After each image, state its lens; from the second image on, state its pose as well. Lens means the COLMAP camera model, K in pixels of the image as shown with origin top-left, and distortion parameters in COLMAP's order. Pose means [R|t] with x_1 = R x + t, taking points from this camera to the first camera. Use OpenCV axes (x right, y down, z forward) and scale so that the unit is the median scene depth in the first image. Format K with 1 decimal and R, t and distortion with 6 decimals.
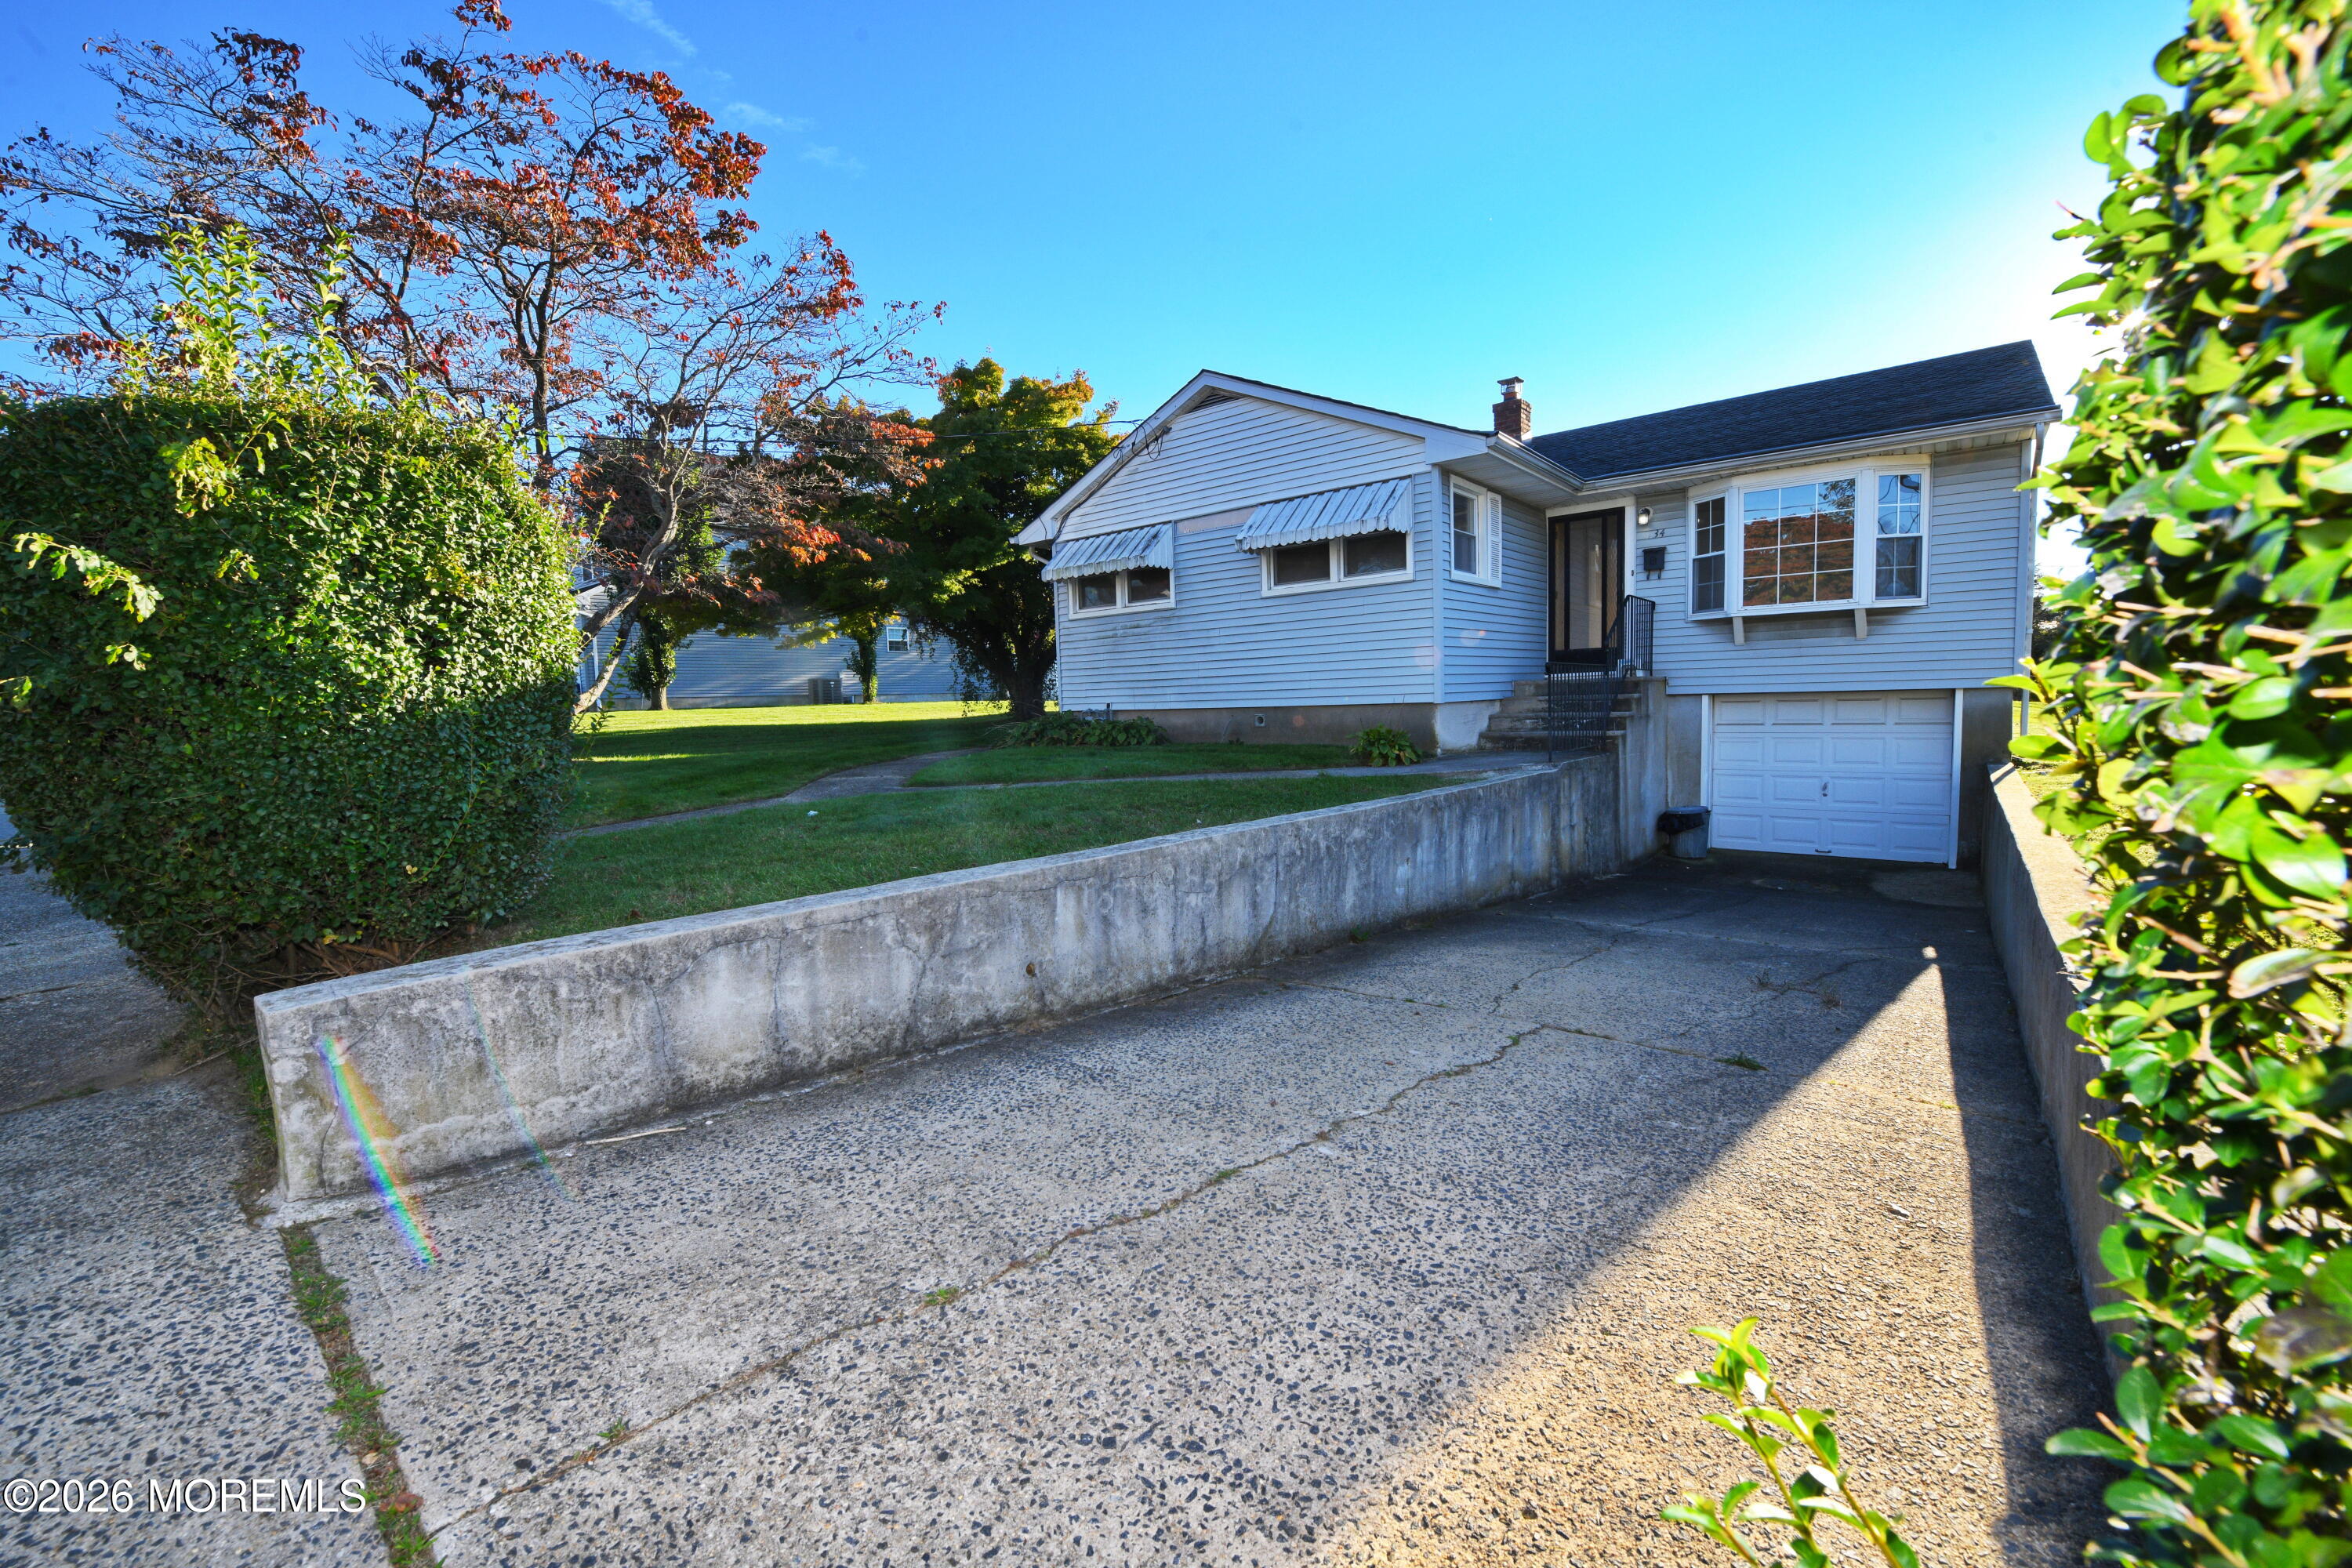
lens RADIAL K [[936.3, 0, 1176.5], [0, 936.3, 788.1], [0, 0, 1]] dist [-0.019303, 0.000104]
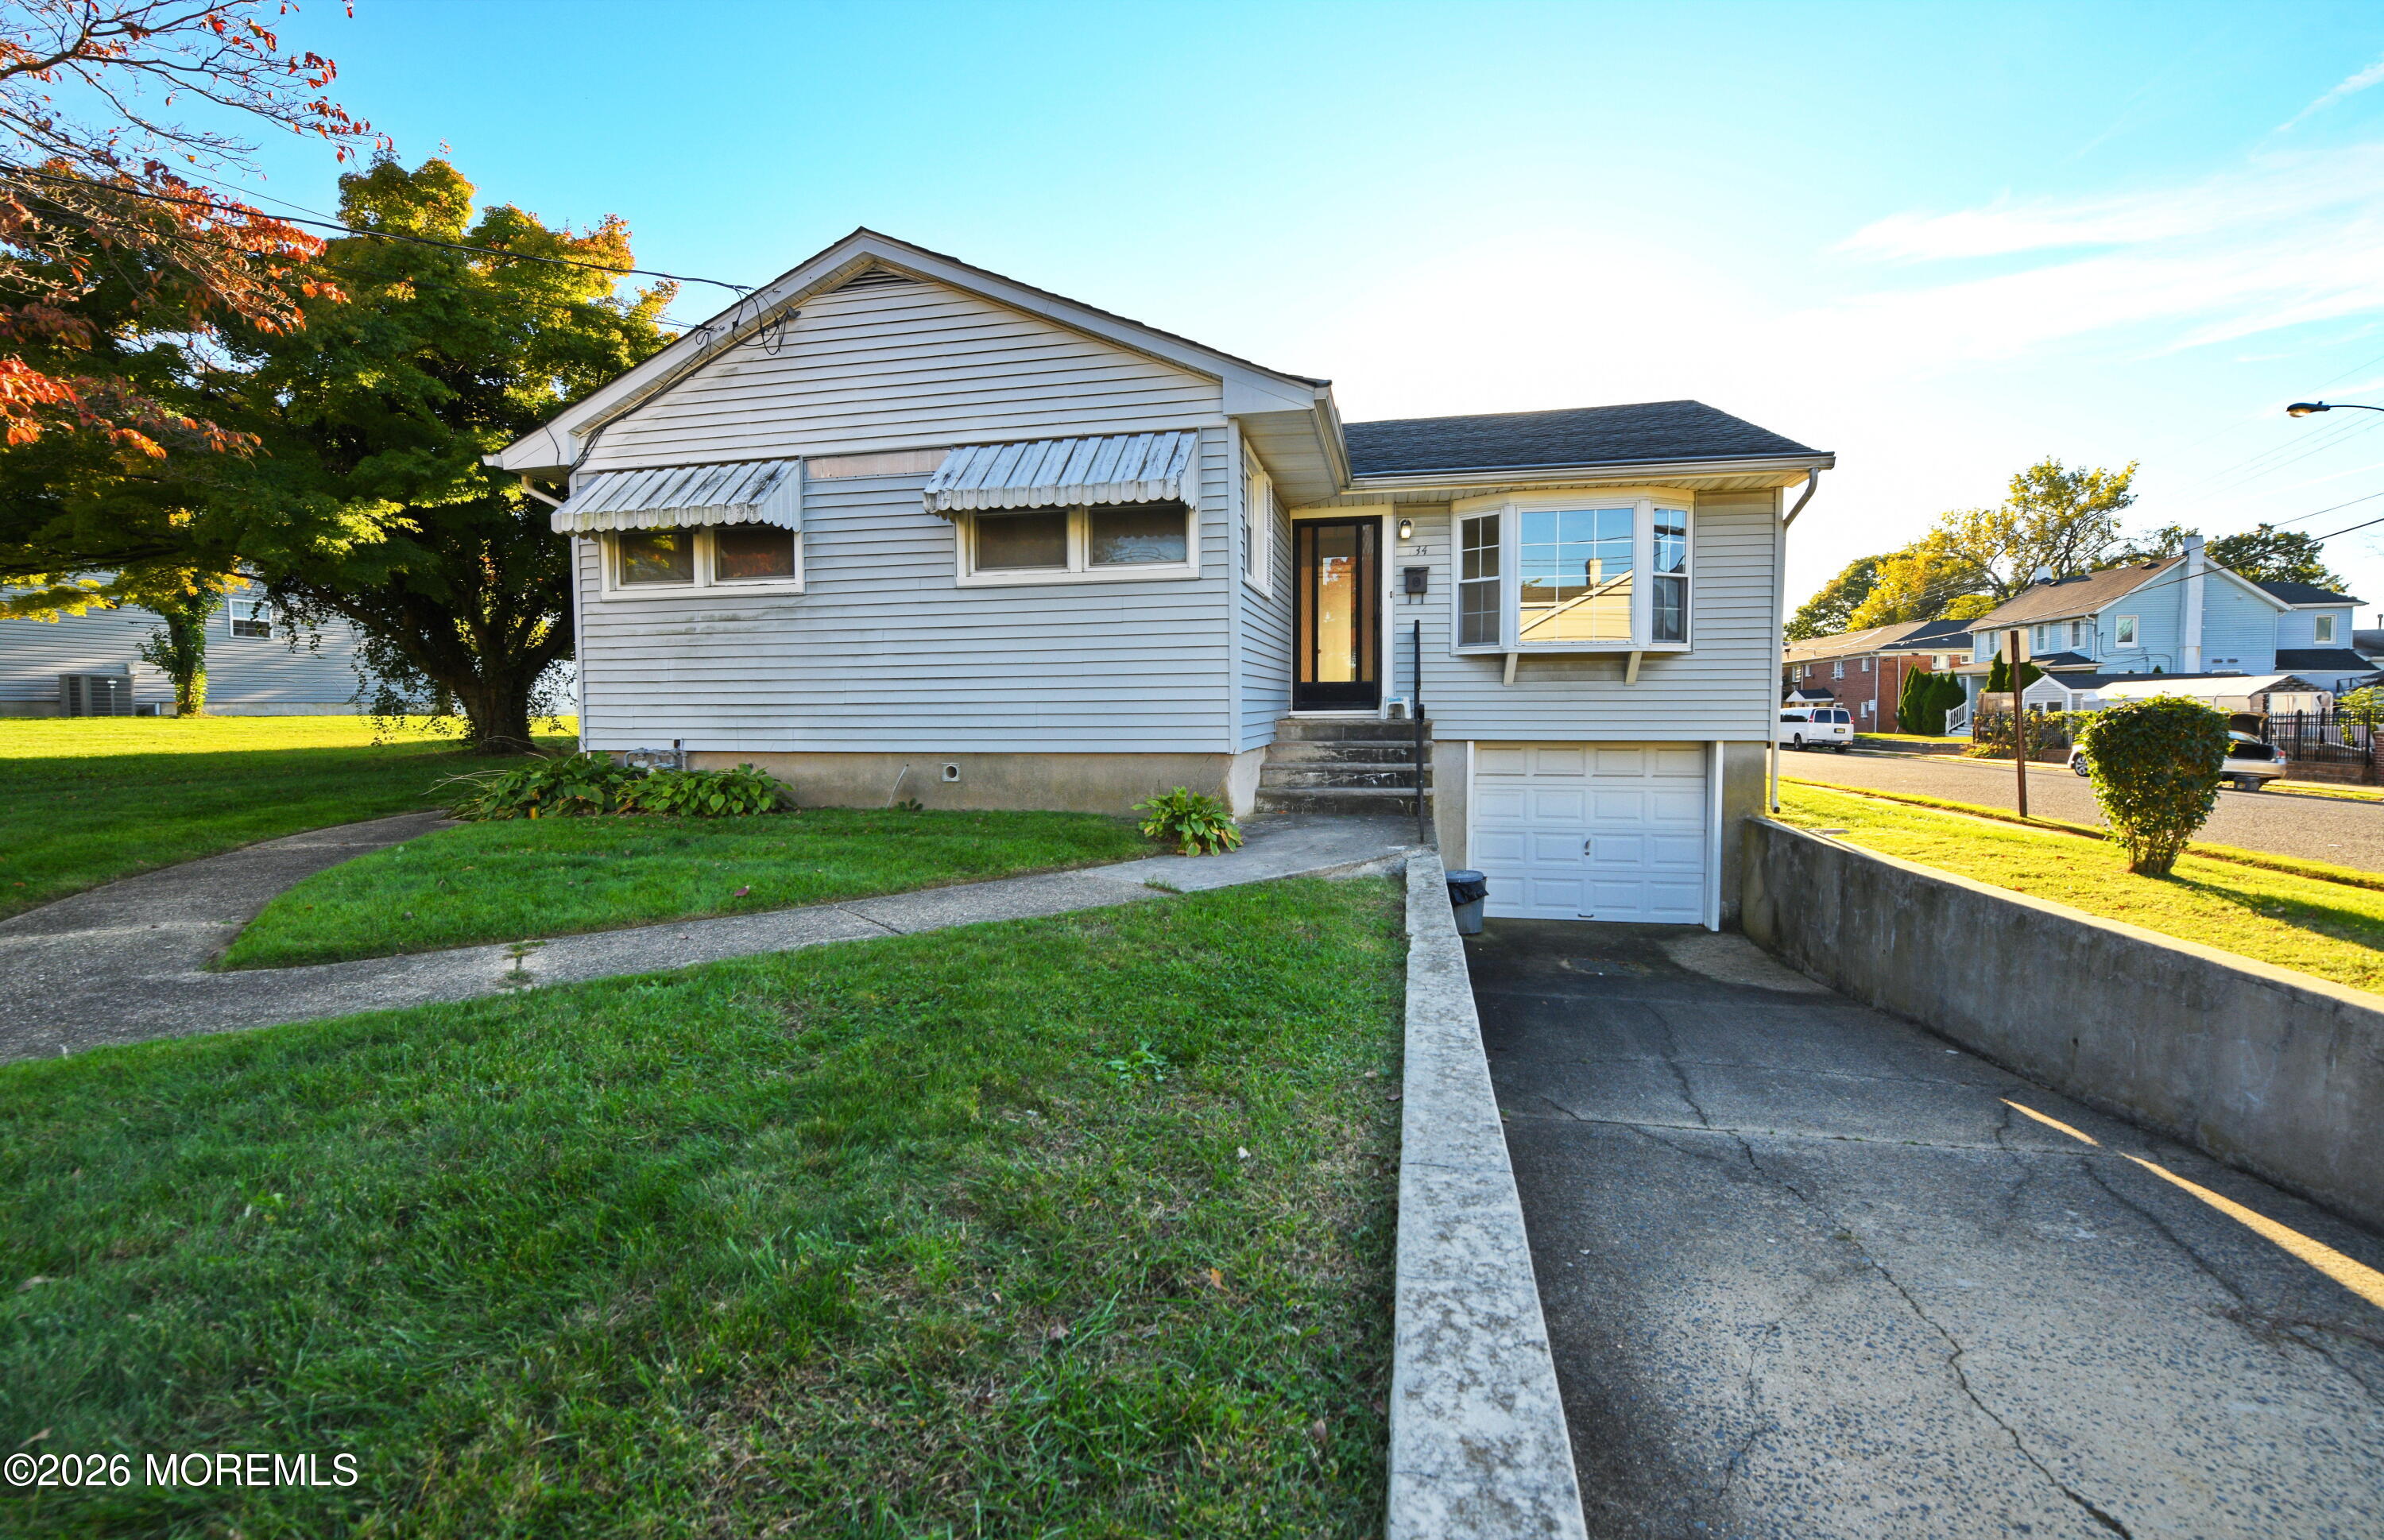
lens RADIAL K [[969.5, 0, 1187.9], [0, 969.5, 766.0], [0, 0, 1]] dist [-0.018666, -0.001305]
pose [[0.884888, -0.001231, 0.465802, -0.070919], [0.021424, 0.999046, -0.038059, -0.041911], [-0.465311, 0.043657, 0.884070, 0.284615]]
